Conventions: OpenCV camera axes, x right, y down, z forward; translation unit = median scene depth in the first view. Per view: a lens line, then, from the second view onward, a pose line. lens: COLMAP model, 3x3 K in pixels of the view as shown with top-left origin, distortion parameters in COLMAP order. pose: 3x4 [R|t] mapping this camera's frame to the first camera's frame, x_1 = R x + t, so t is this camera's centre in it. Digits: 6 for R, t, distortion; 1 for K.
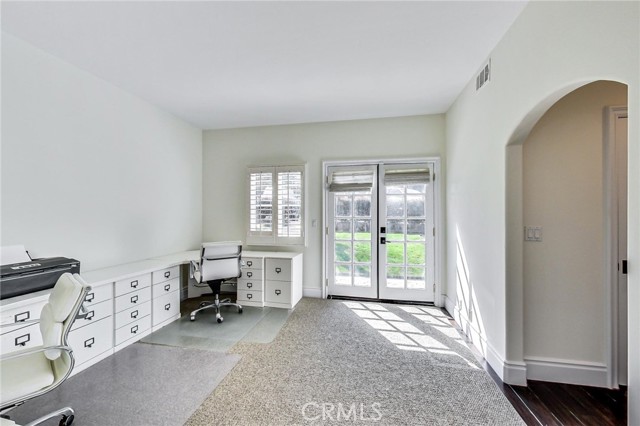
lens RADIAL K [[248.0, 0, 321.3], [0, 248.0, 216.1], [0, 0, 1]] dist [0.001826, 0.000145]
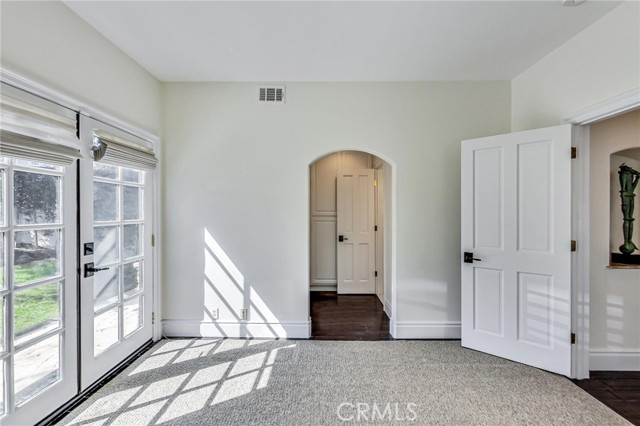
lens RADIAL K [[248.0, 0, 323.0], [0, 248.0, 212.0], [0, 0, 1]] dist [0.001826, 0.000145]
pose [[-0.184410, -0.010835, 0.982790, -0.378373], [-0.008618, 0.999919, 0.009407, -0.029592], [-0.982812, -0.006735, -0.184489, 0.725975]]
